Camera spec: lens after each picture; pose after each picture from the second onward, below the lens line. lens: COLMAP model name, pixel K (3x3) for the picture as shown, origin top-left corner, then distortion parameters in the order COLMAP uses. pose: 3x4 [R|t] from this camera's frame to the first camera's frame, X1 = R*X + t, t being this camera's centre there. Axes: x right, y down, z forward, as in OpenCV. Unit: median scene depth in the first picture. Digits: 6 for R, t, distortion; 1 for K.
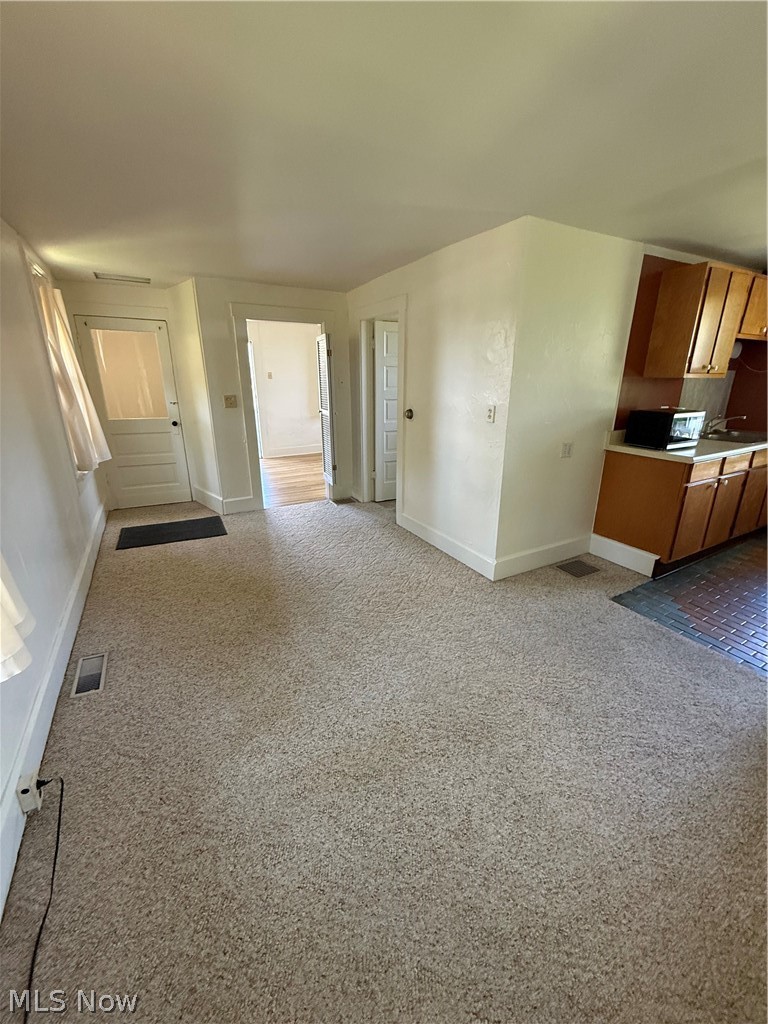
lens RADIAL K [[405.4, 0, 380.2], [0, 405.4, 506.1], [0, 0, 1]] dist [-0.001426, -0.000297]
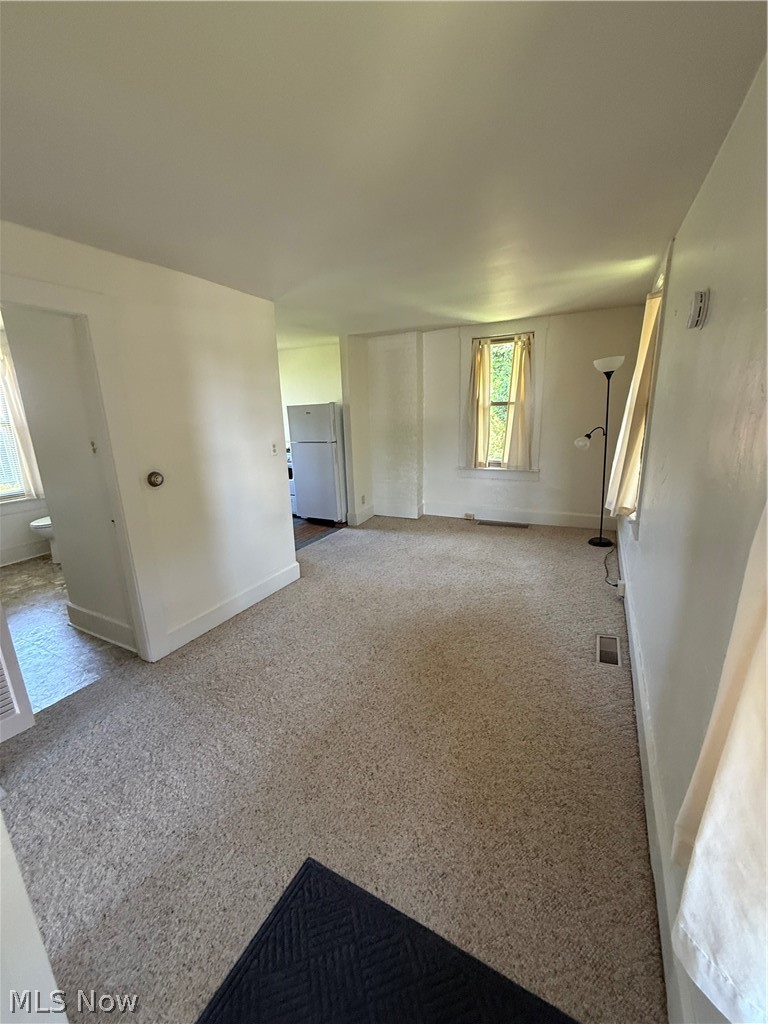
lens RADIAL K [[405.4, 0, 380.2], [0, 405.4, 506.1], [0, 0, 1]] dist [-0.001426, -0.000297]
pose [[-0.549675, -0.171800, 0.817522, -0.815930], [0.291332, 0.877762, 0.380341, -0.399143], [-0.782932, 0.447235, -0.432433, 1.218026]]
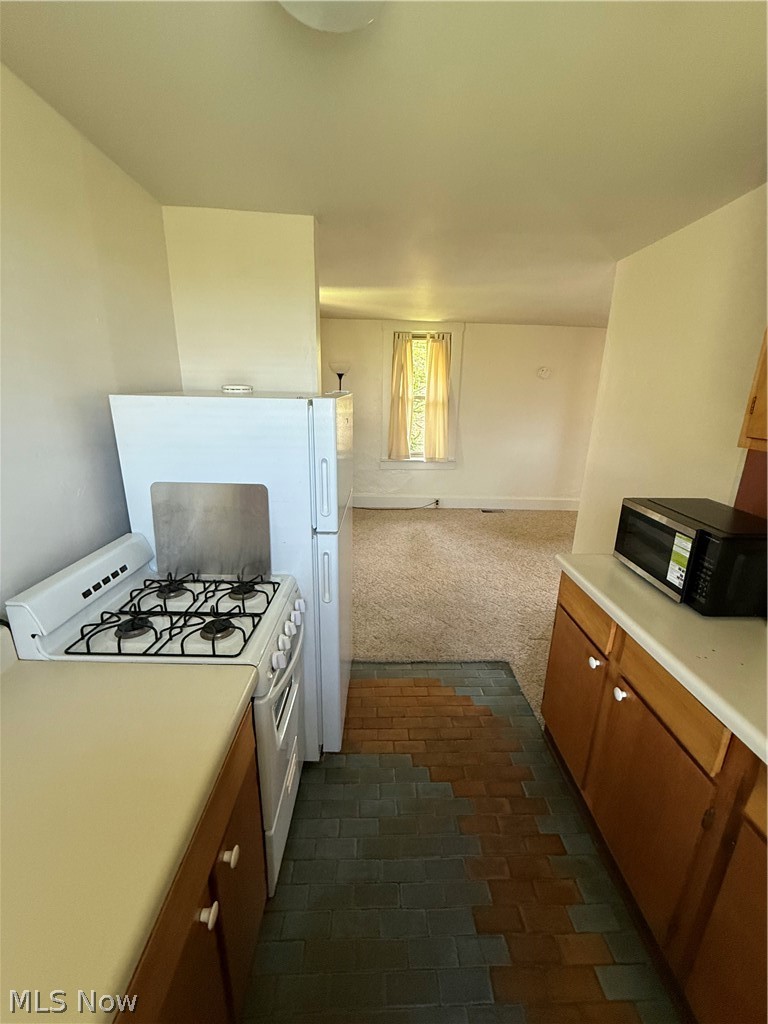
lens RADIAL K [[405.4, 0, 380.2], [0, 405.4, 506.1], [0, 0, 1]] dist [-0.001426, -0.000297]
pose [[-0.466394, 0.239322, -0.851588, 1.239383], [-0.285844, 0.870282, 0.401126, -0.310544], [0.837120, 0.430504, -0.337485, 0.831050]]
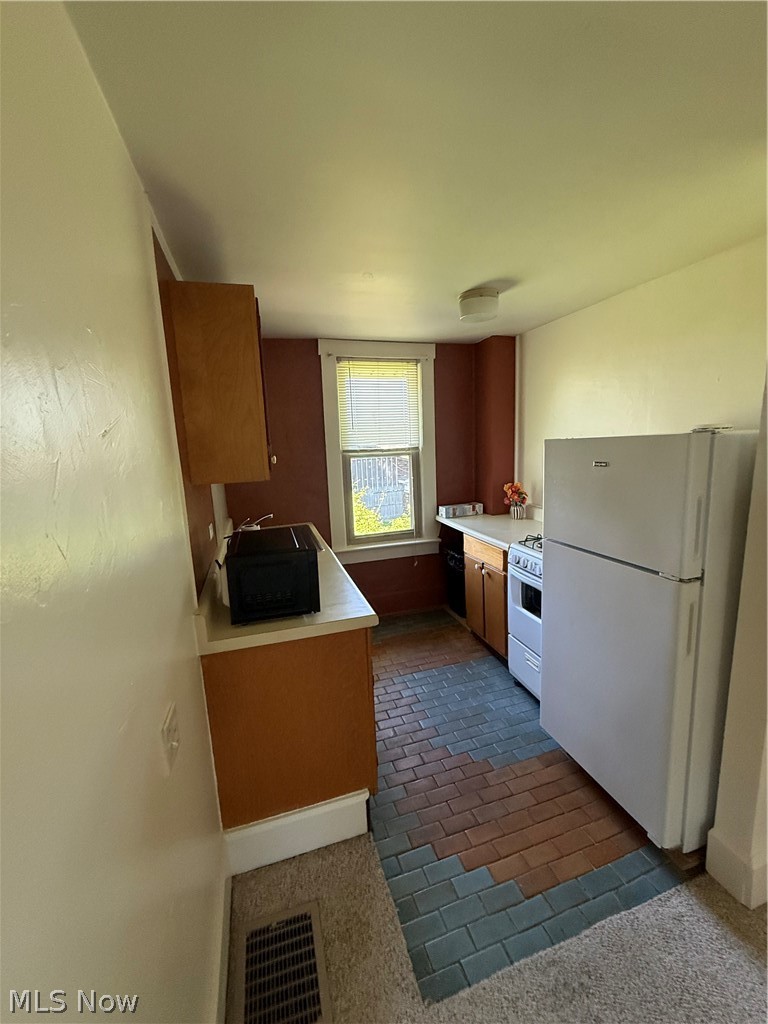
lens RADIAL K [[405.4, 0, 380.2], [0, 405.4, 506.1], [0, 0, 1]] dist [-0.001426, -0.000297]
pose [[0.202114, -0.165238, 0.965322, 0.216489], [0.339046, 0.936520, 0.089320, -0.278745], [-0.918802, 0.309235, 0.245307, 0.705666]]
